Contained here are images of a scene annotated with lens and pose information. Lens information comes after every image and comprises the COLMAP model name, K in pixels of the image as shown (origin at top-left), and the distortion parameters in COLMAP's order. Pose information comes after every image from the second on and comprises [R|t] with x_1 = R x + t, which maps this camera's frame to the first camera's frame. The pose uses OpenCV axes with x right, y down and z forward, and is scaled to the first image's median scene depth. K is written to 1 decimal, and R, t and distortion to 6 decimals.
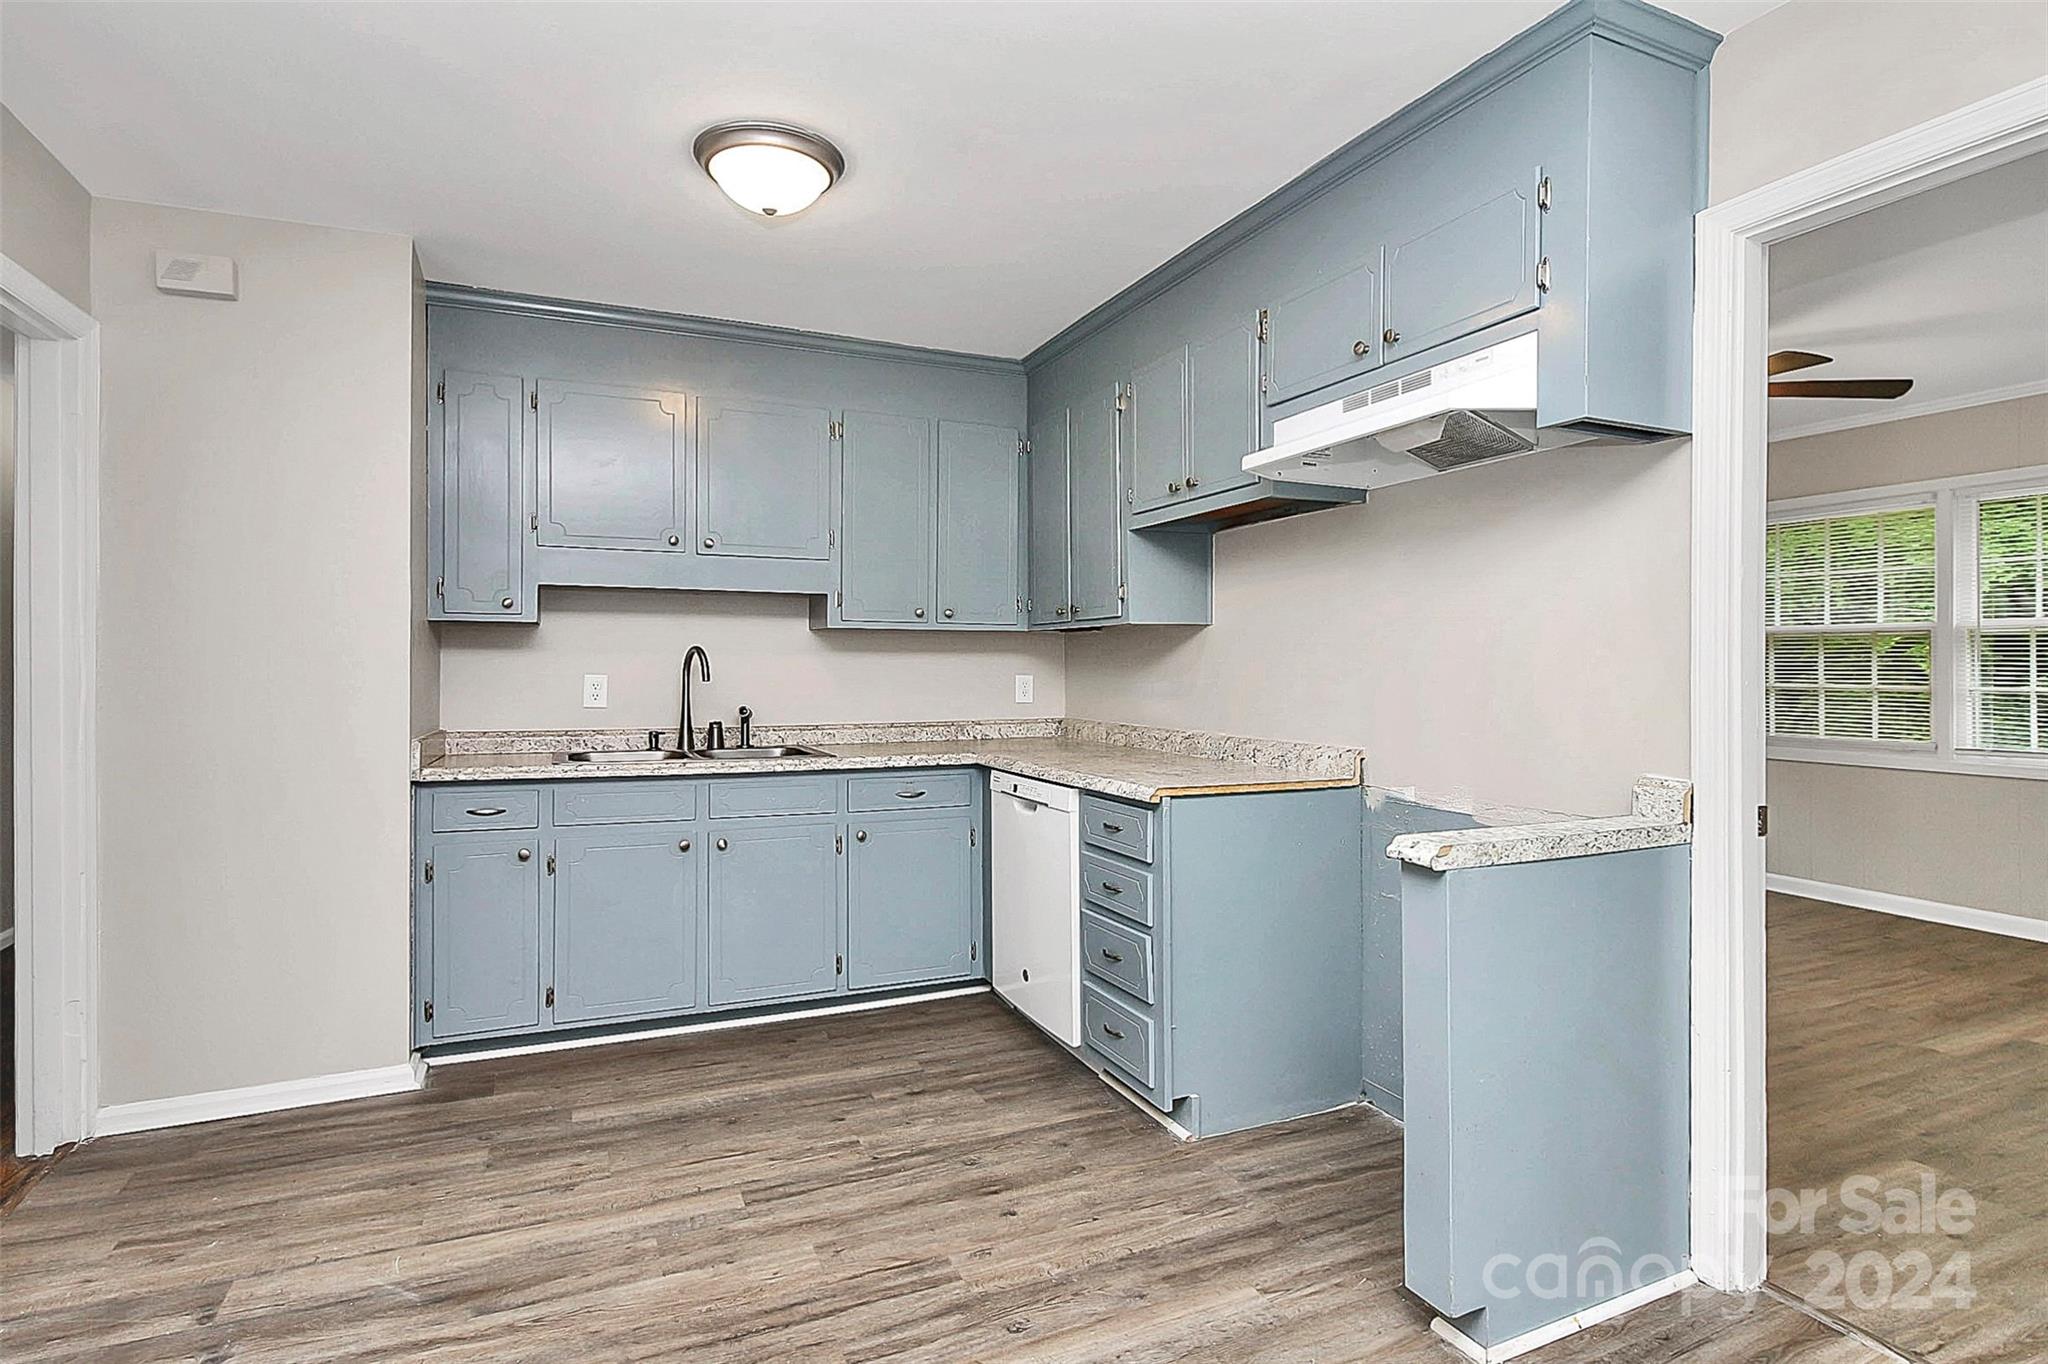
lens RADIAL K [[985.0, 0, 1017.2], [0, 985.0, 657.6], [0, 0, 1]] dist [0.003390, -0.006622]
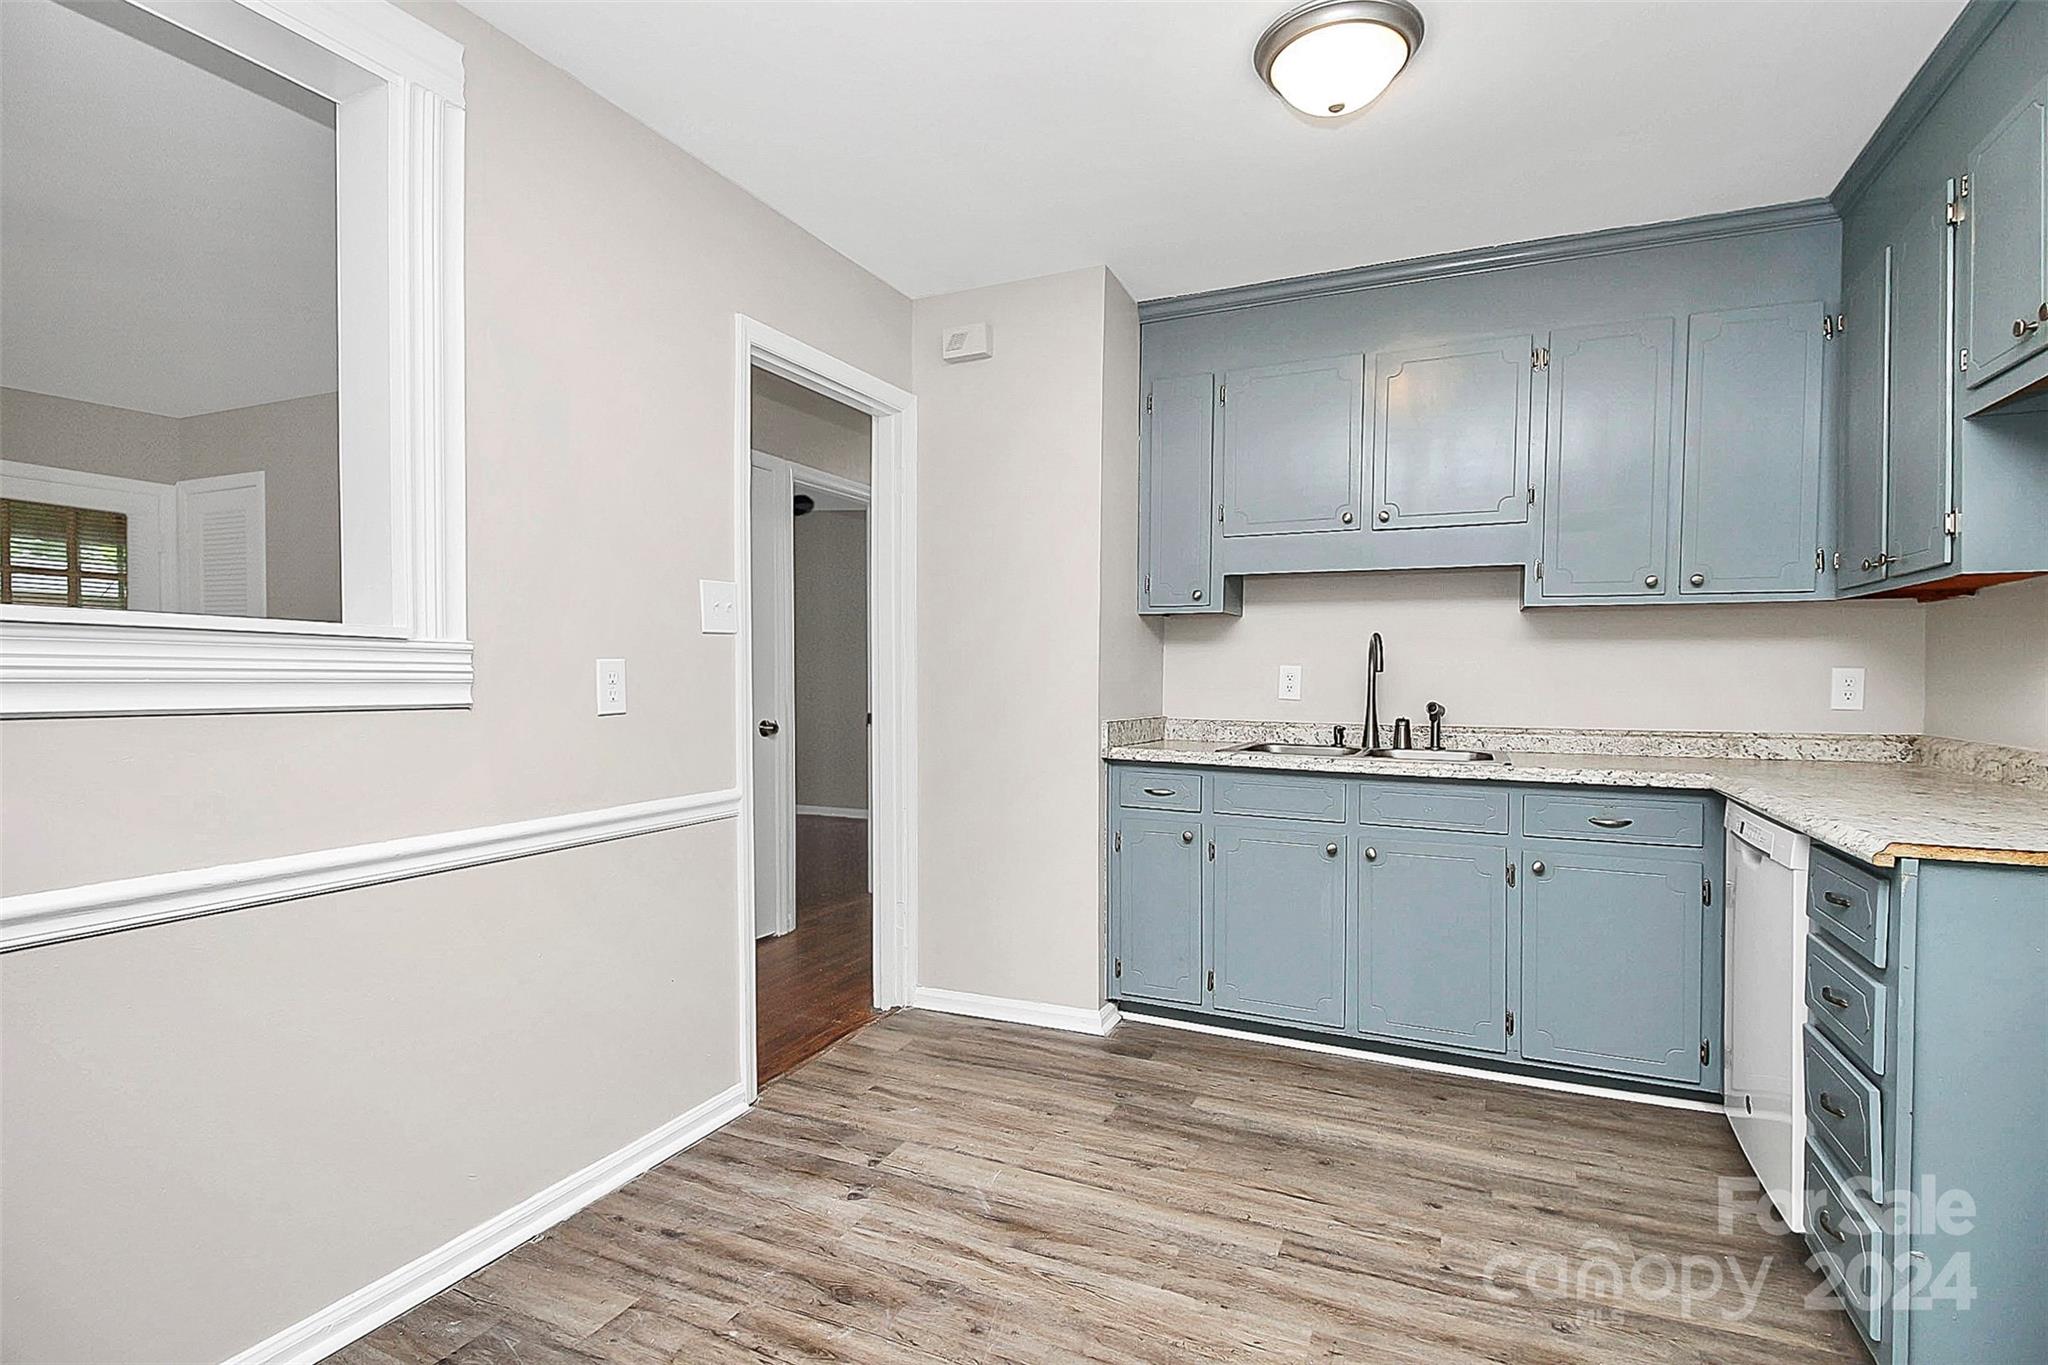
lens RADIAL K [[1018.0, 0, 1014.9], [0, 1018.0, 678.5], [0, 0, 1]] dist [0.020749, -0.026834]
pose [[0.687312, 0.011950, -0.726264, 0.164483], [-0.000005, 0.999865, 0.016447, 0.018471], [0.726362, -0.011300, 0.687219, 0.153893]]
